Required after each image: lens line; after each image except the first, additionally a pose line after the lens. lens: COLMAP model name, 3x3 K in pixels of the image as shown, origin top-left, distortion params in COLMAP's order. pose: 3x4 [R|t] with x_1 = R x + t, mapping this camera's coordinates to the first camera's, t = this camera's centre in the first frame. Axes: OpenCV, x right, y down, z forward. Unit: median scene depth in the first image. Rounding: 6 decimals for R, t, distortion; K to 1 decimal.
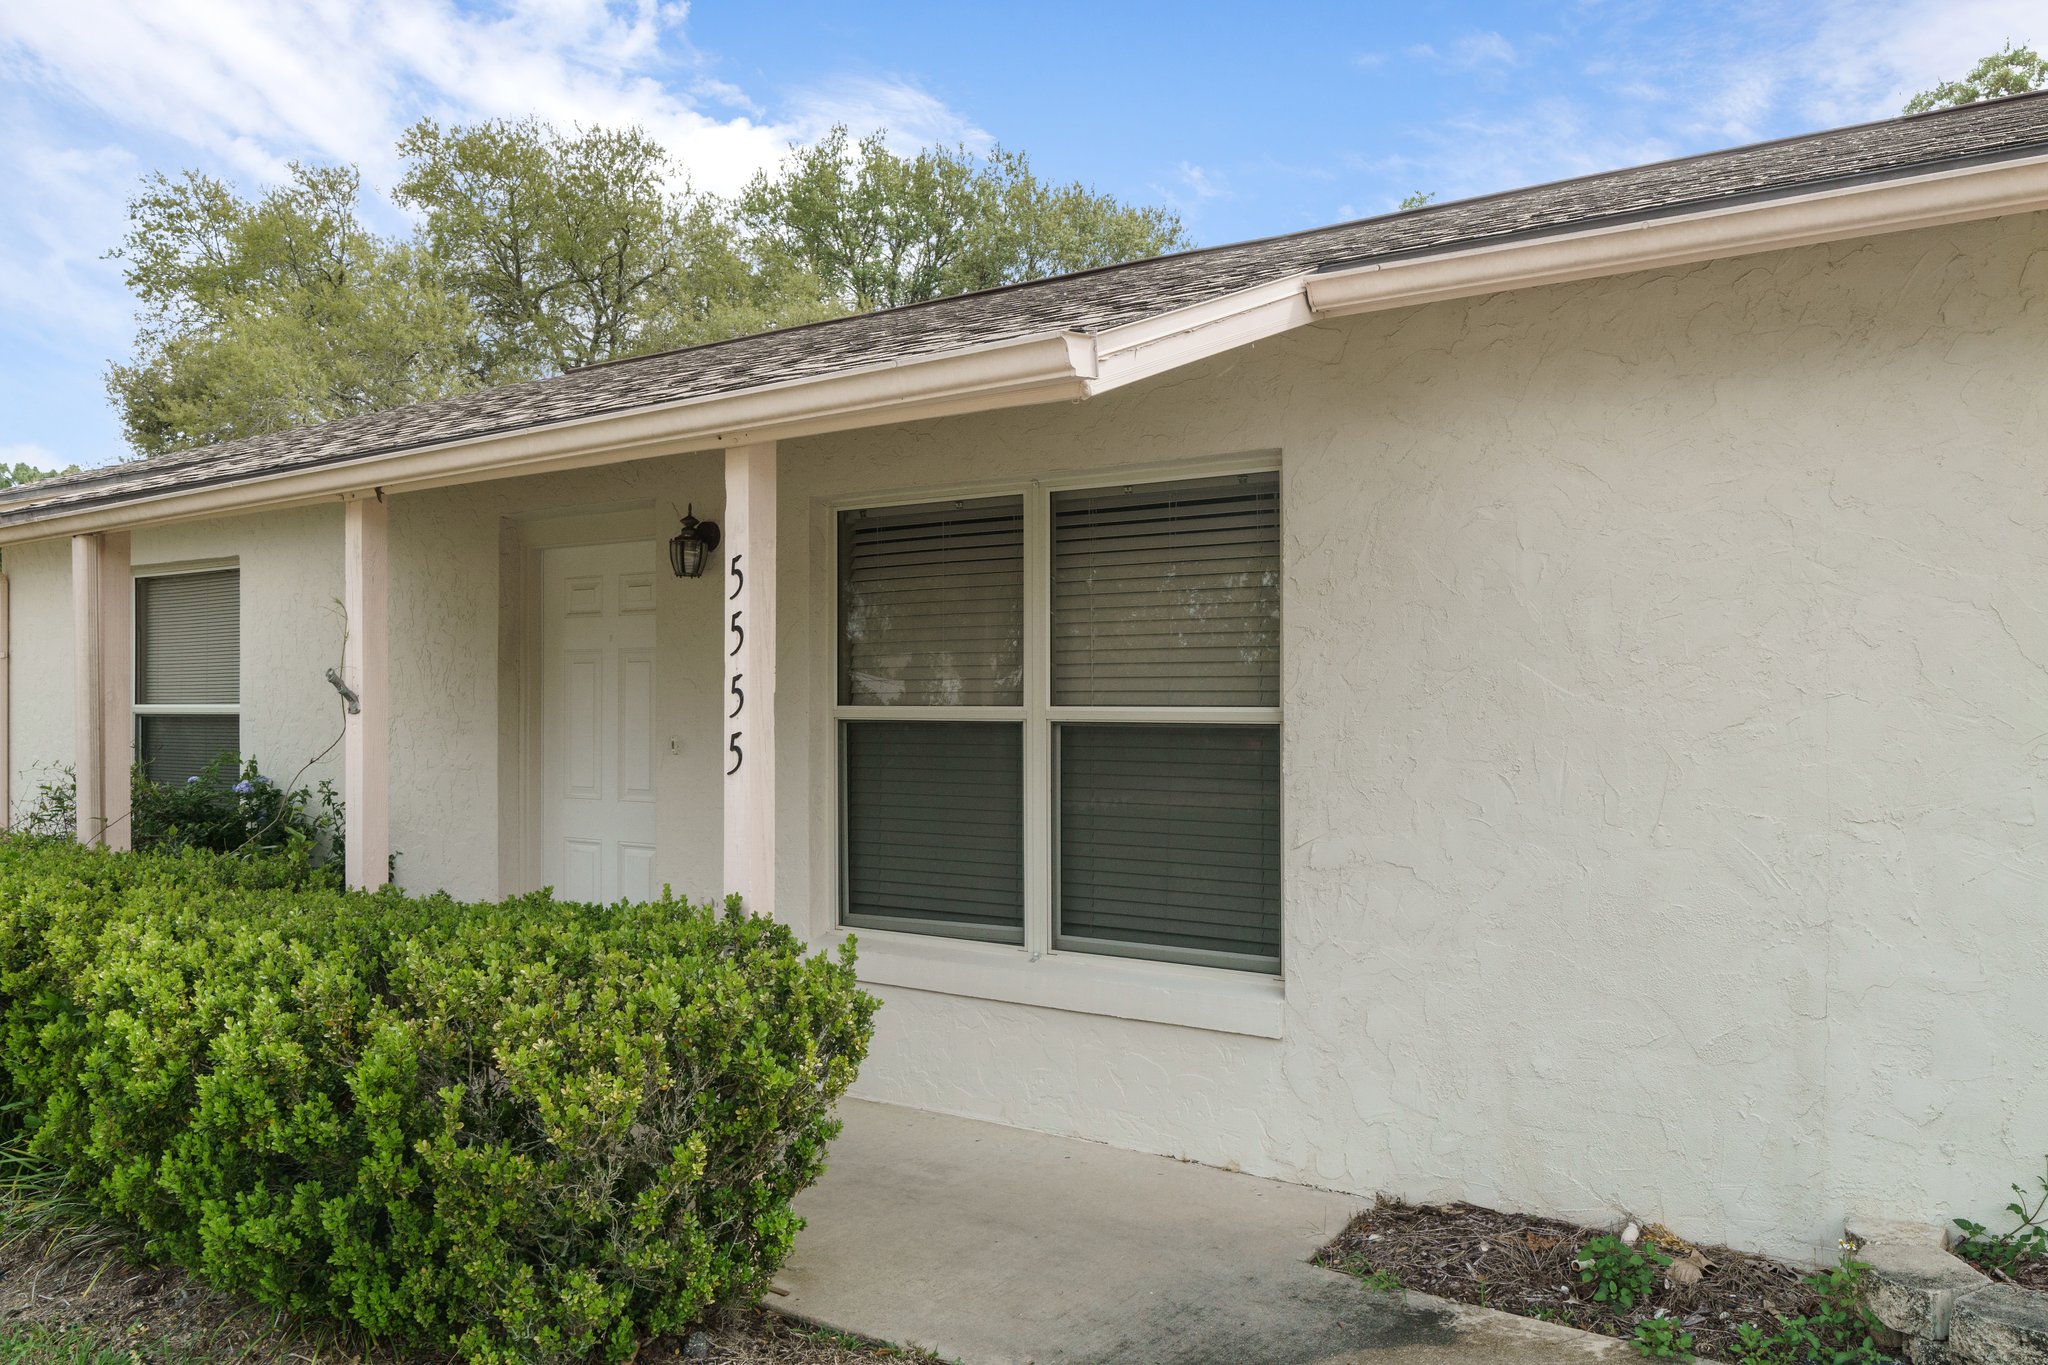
lens RADIAL K [[1588.0, 0, 1025.1], [0, 1588.0, 688.5], [0, 0, 1]] dist [0.003822, 0.001416]
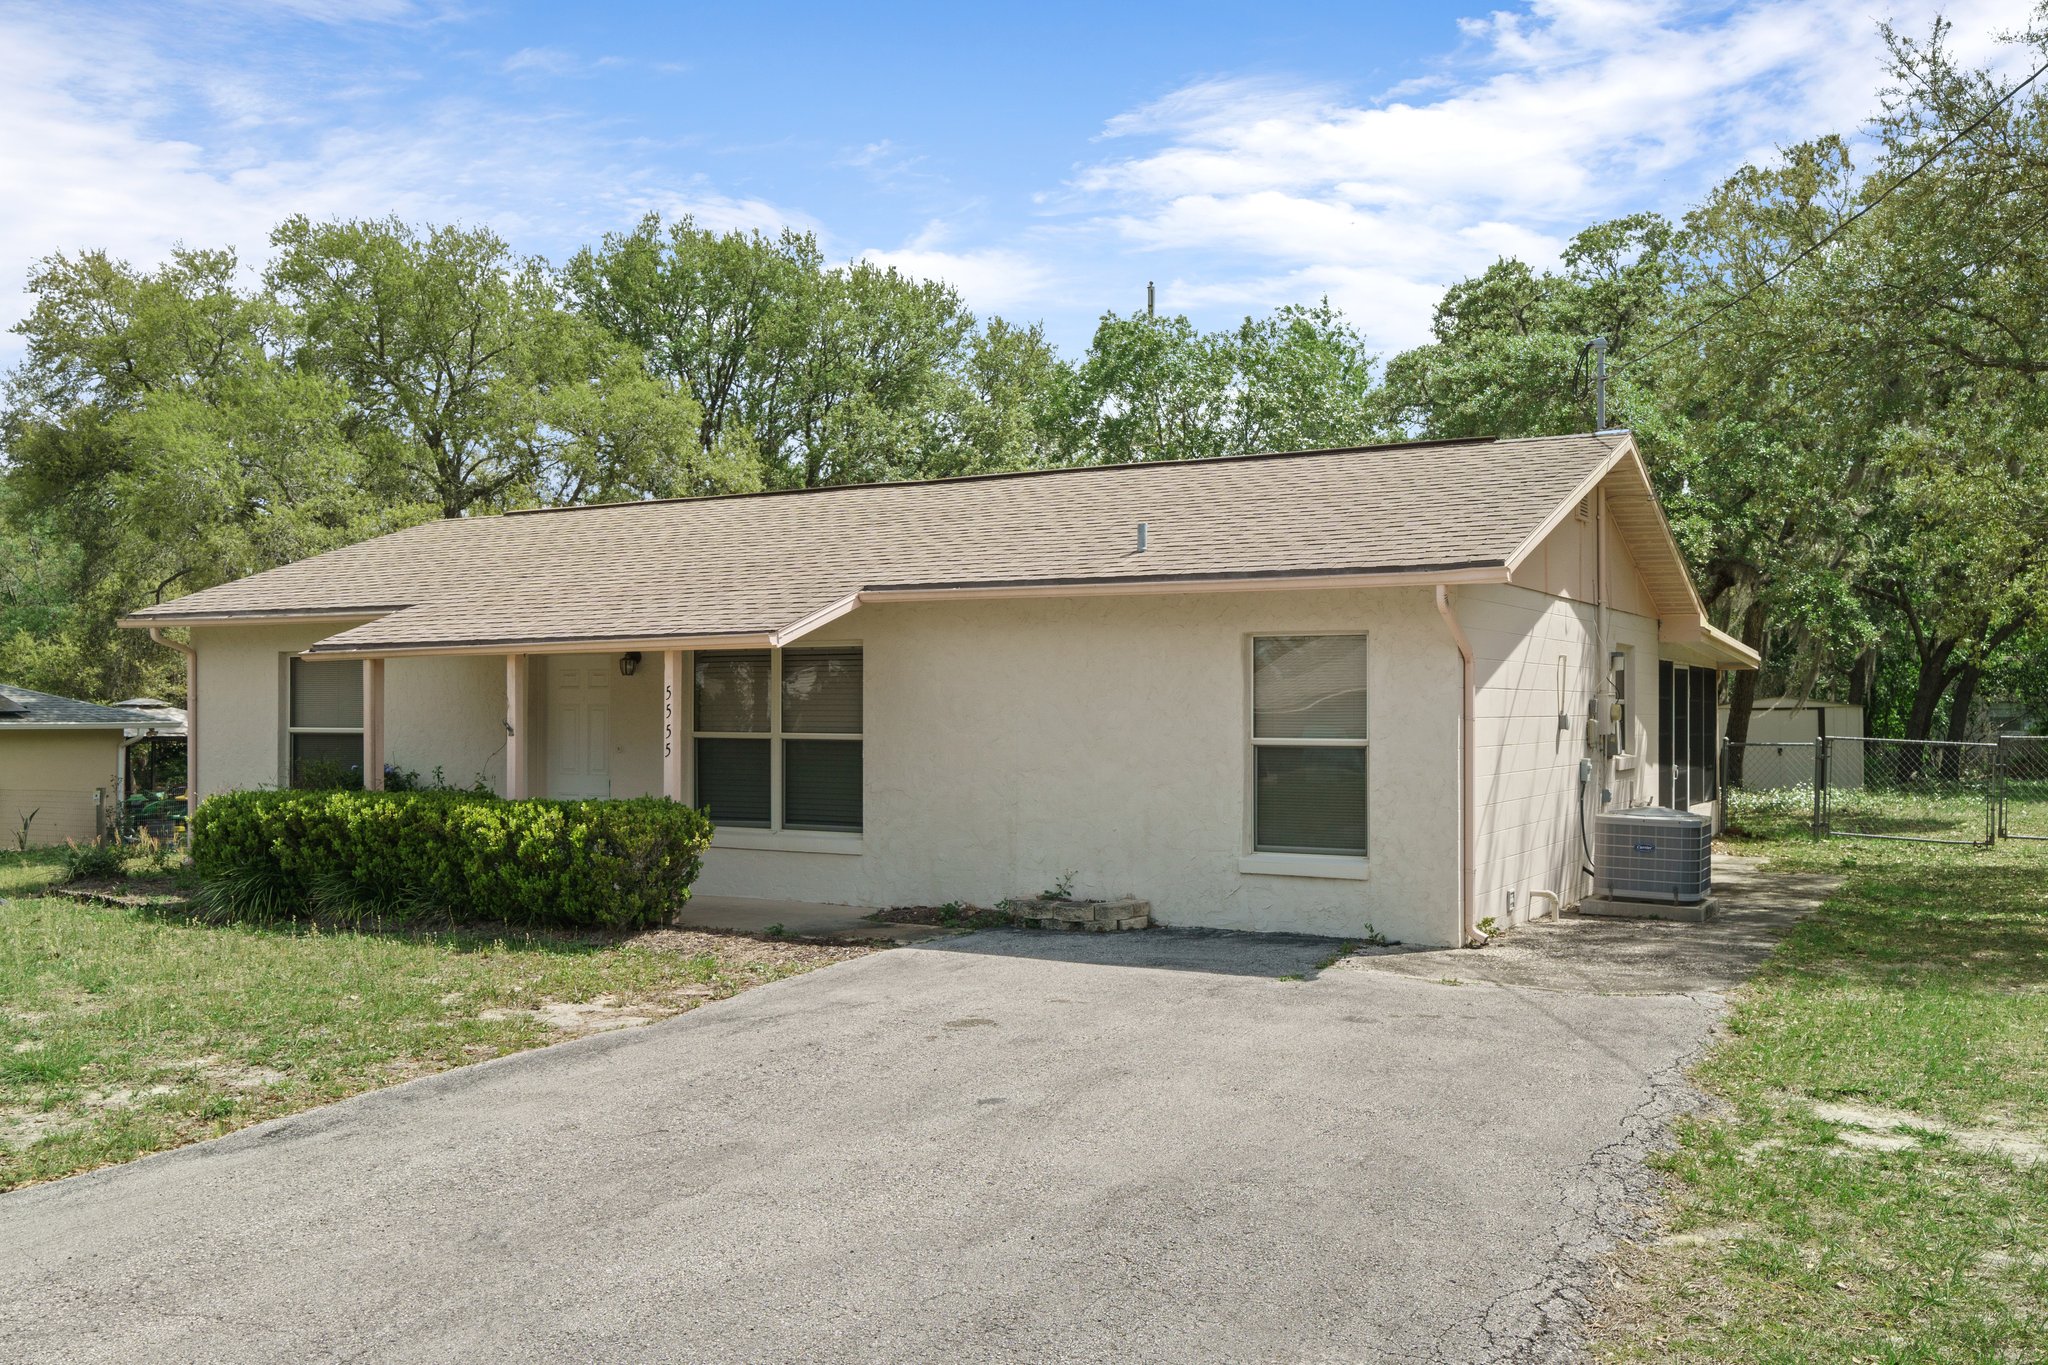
lens RADIAL K [[1829.2, 0, 1021.4], [0, 1829.2, 691.1], [0, 0, 1]] dist [0.006796, 0.001953]
pose [[0.995586, 0.002562, 0.093817, 0.120404], [-0.002636, 0.999996, 0.000666, -0.056425], [-0.093815, -0.000910, 0.995589, -1.872997]]
